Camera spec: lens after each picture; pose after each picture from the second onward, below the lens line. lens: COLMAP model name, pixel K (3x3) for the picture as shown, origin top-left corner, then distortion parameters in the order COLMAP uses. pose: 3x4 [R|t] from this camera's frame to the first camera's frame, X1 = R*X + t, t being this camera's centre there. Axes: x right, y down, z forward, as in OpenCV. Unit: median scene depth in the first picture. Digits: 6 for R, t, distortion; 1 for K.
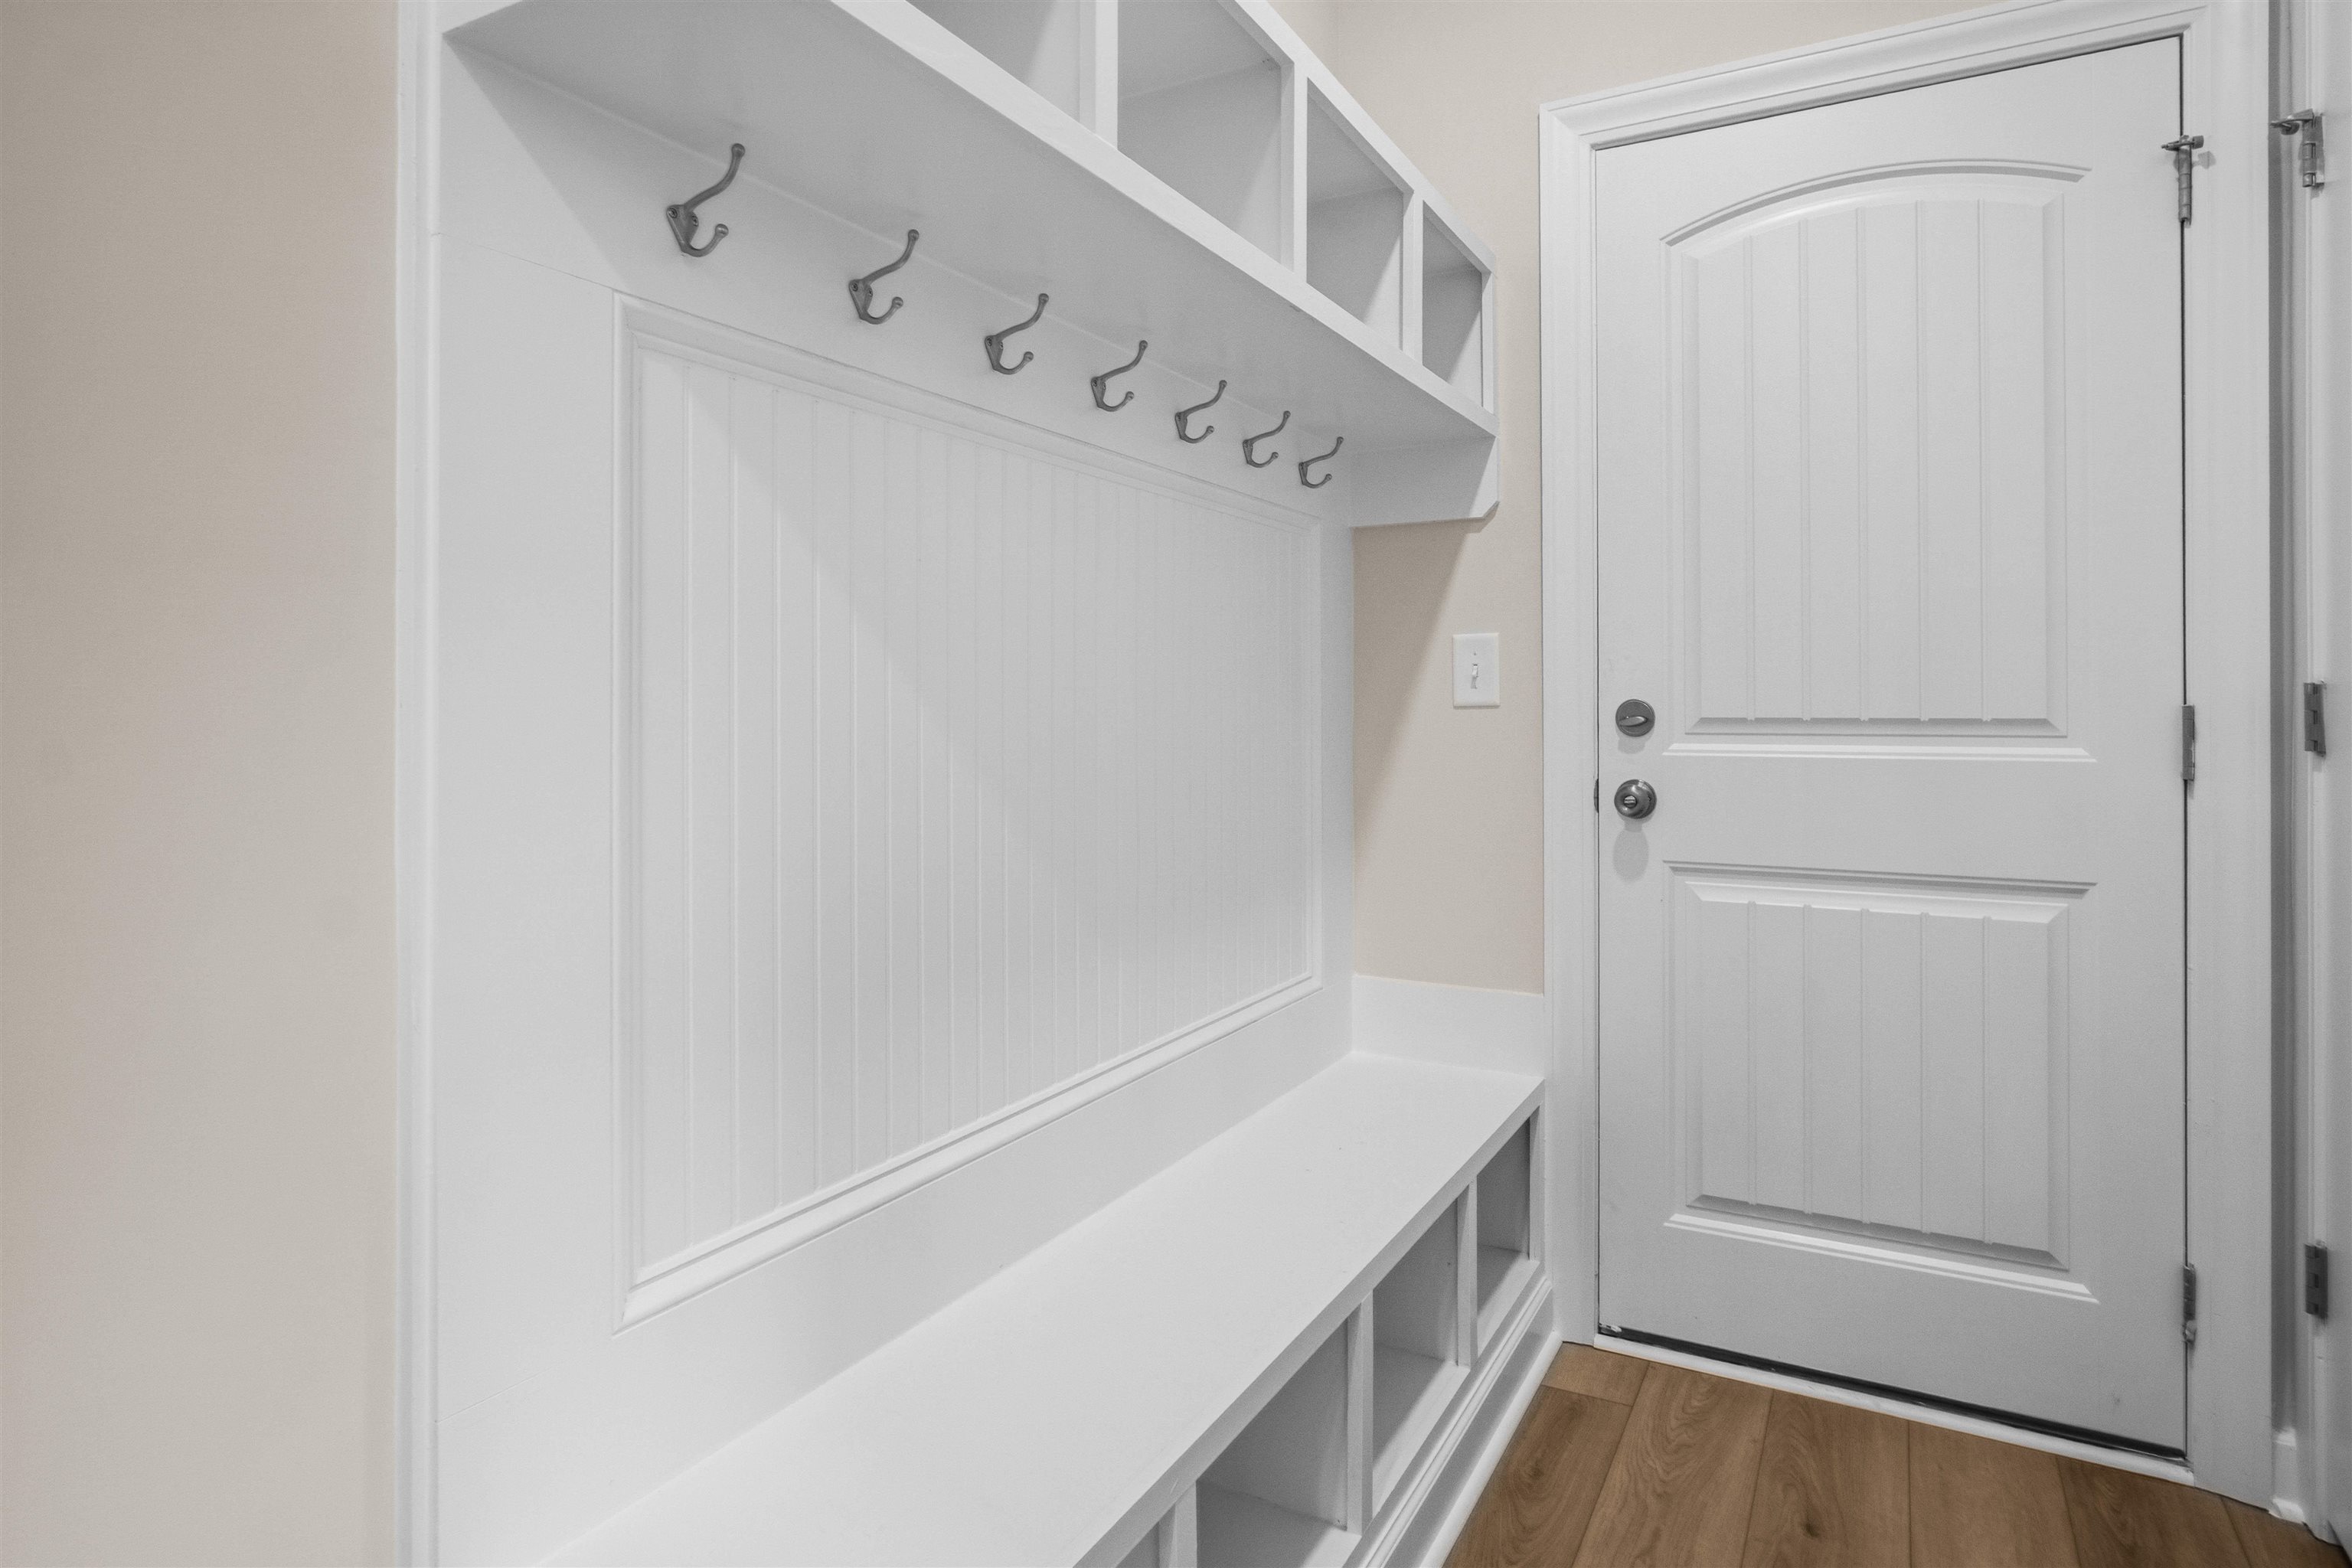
lens RADIAL K [[1309.7, 0, 1166.3], [0, 1309.7, 705.6], [0, 0, 1]] dist [-0.018282, 0.008113]
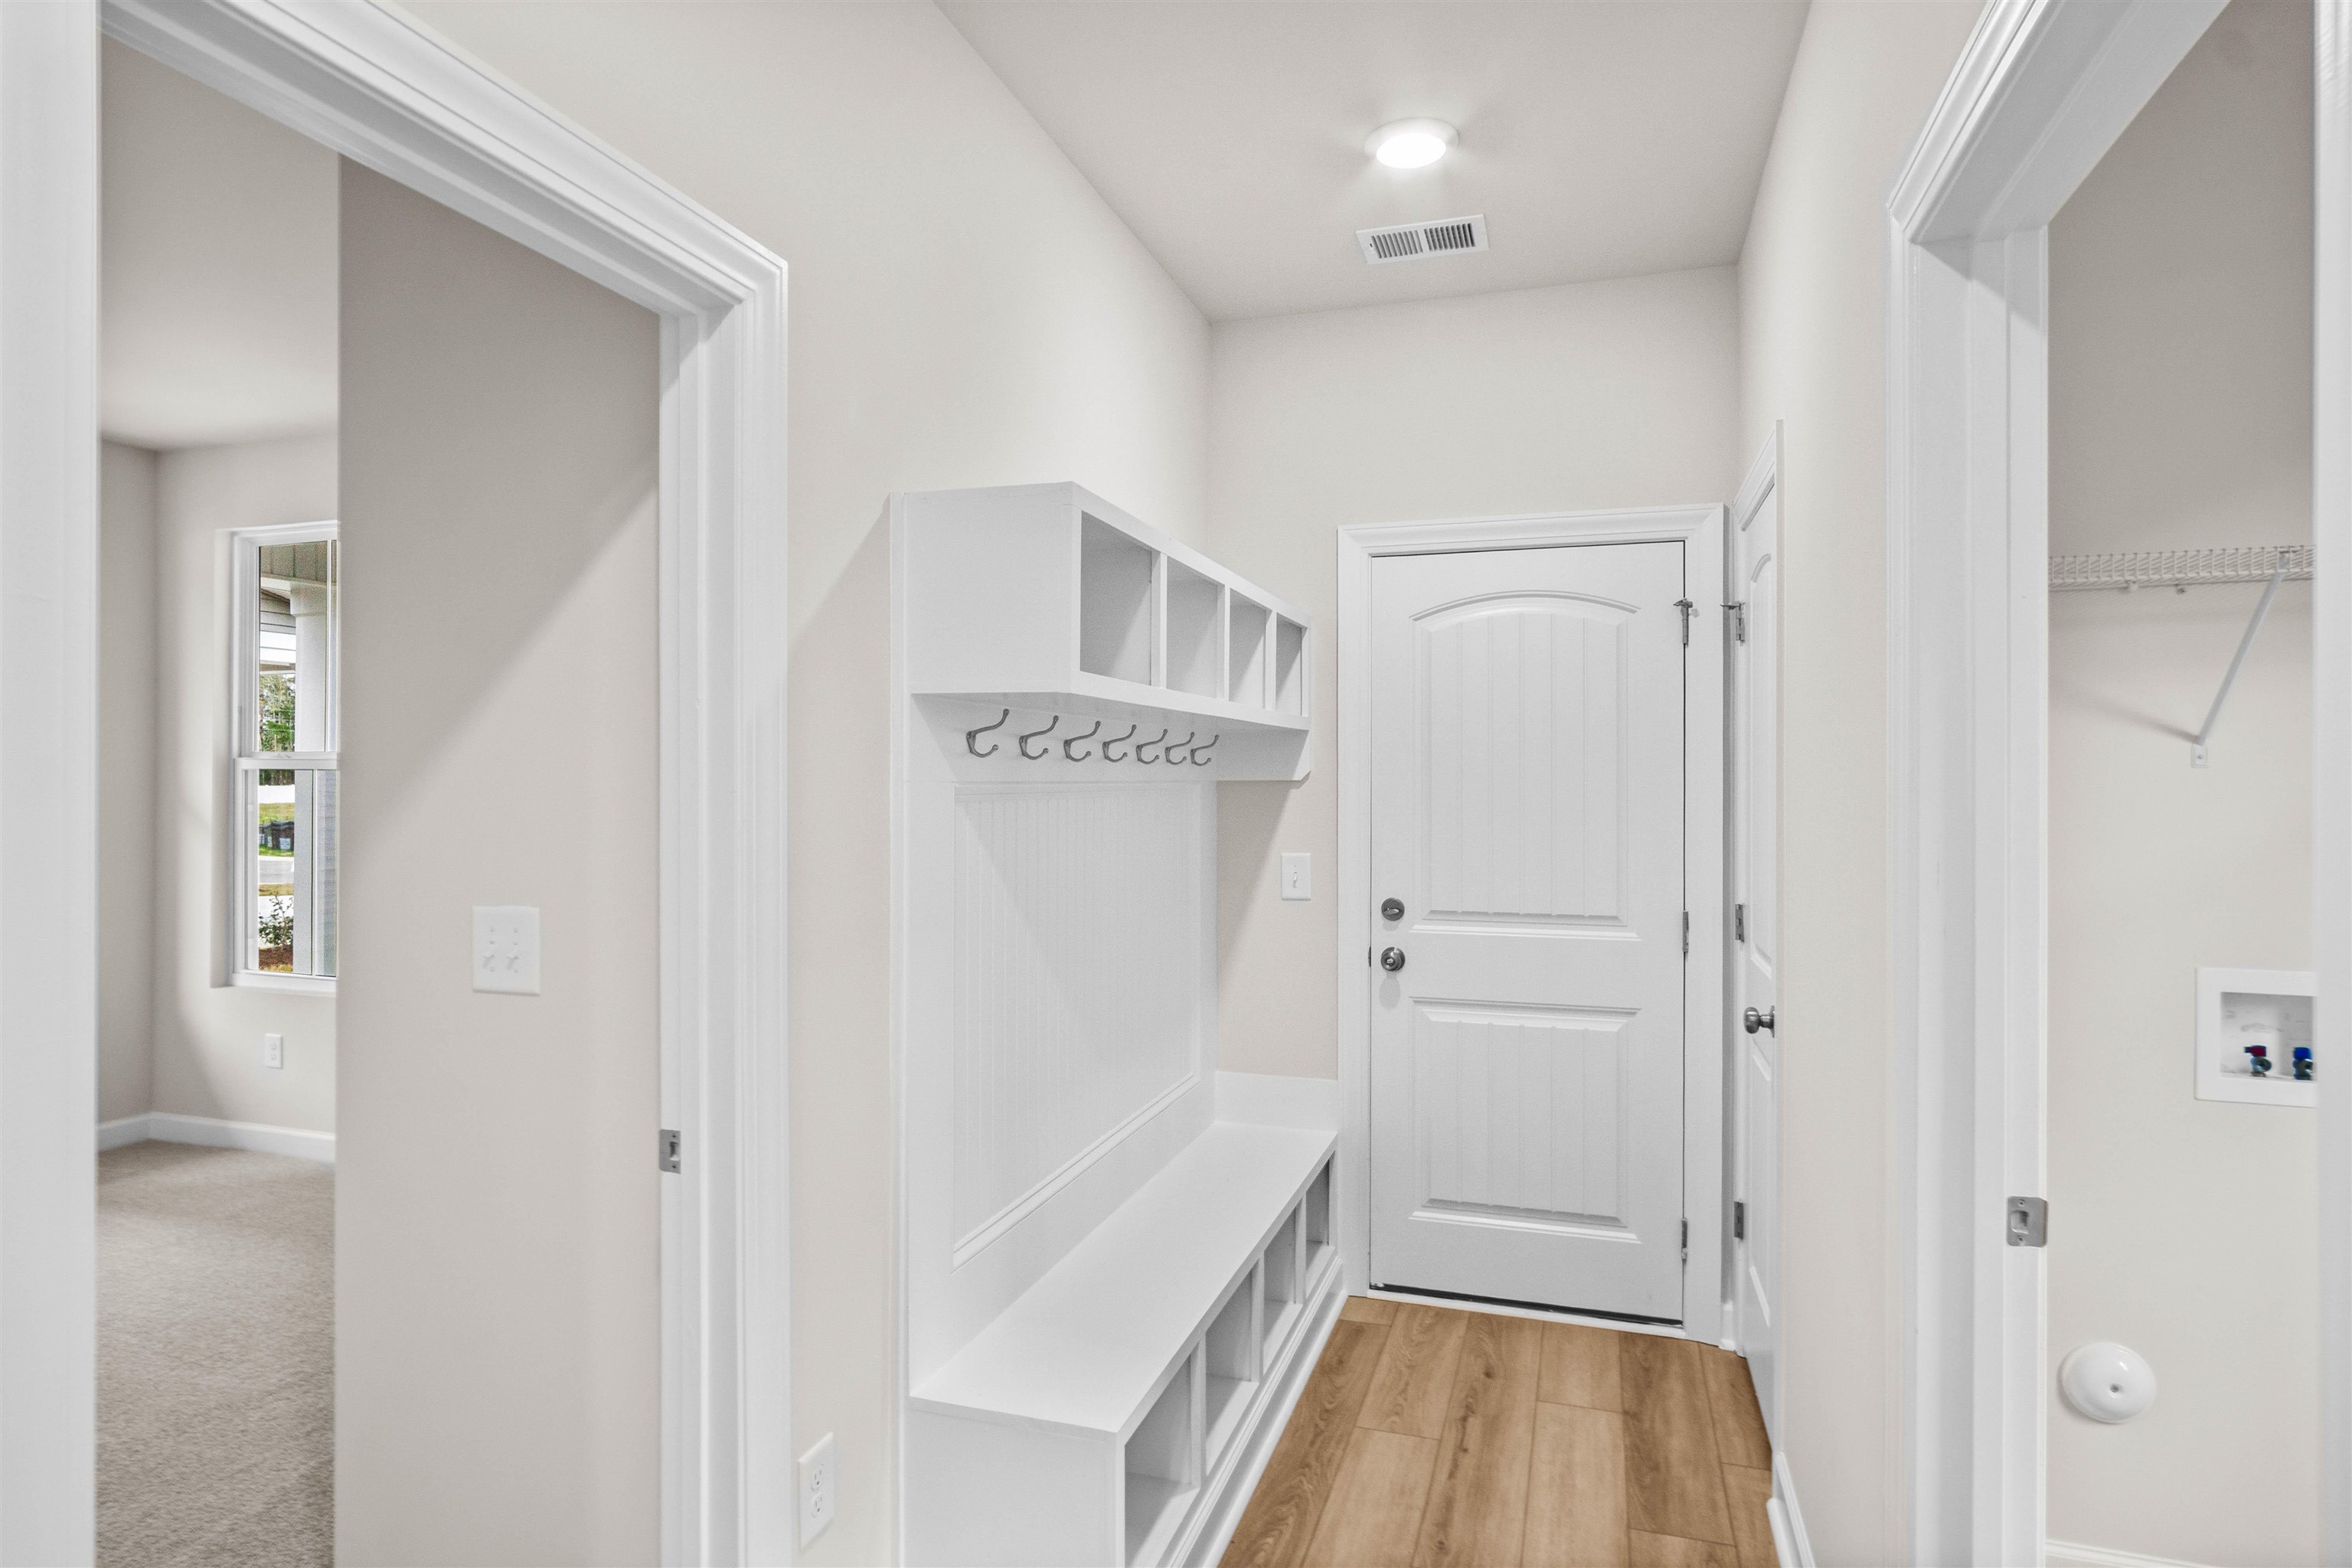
lens RADIAL K [[1309.7, 0, 1167.1], [0, 1309.7, 782.0], [0, 0, 1]] dist [-0.018282, 0.008113]
pose [[0.981333, 0.002236, 0.192304, -0.263442], [-0.003244, 0.999983, 0.004927, -0.178196], [-0.192290, -0.005459, 0.981323, -0.621212]]
